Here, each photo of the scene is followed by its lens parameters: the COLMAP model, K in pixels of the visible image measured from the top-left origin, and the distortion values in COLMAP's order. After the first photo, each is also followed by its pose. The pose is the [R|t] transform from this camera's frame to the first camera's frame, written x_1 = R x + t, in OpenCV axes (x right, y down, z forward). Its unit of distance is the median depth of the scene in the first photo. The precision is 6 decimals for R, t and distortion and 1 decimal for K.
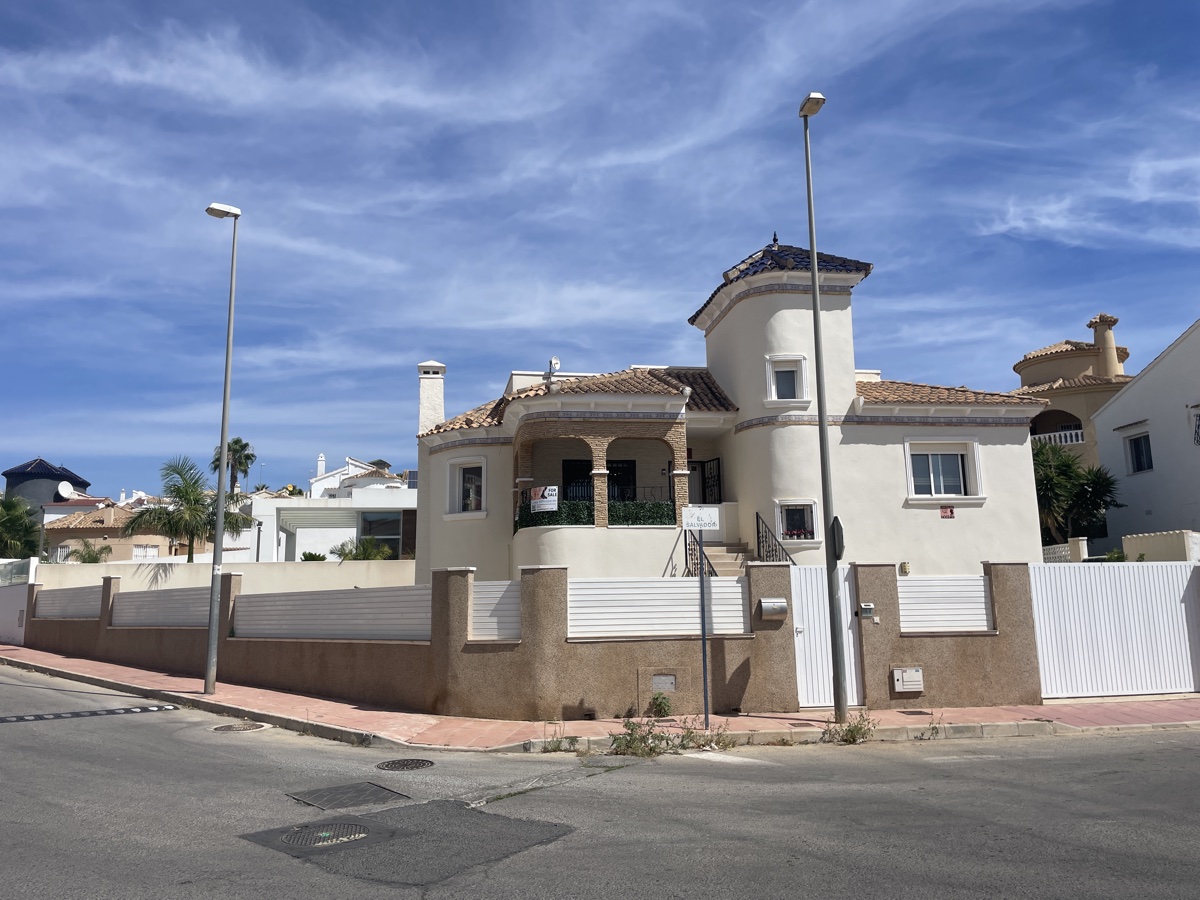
lens RADIAL K [[904.9, 0, 598.9], [0, 904.9, 445.1], [0, 0, 1]] dist [0.007995, 0.002572]
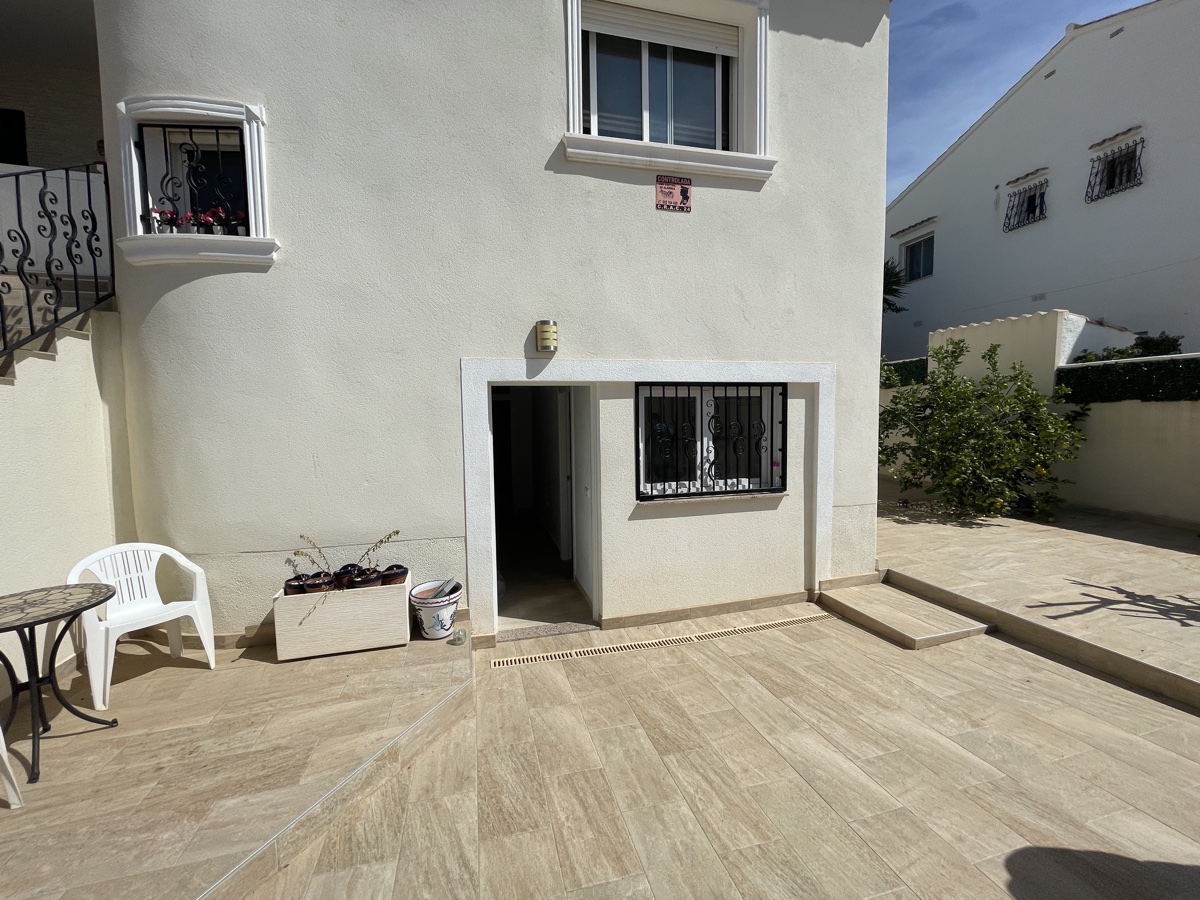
lens RADIAL K [[483.7, 0, 593.5], [0, 483.7, 453.1], [0, 0, 1]] dist [0.000484, -0.000155]
pose [[0.994173, -0.006894, 0.107574, 0.328428], [-0.019608, 0.969737, 0.243362, 0.130142], [-0.105996, -0.244053, 0.963952, 0.781412]]
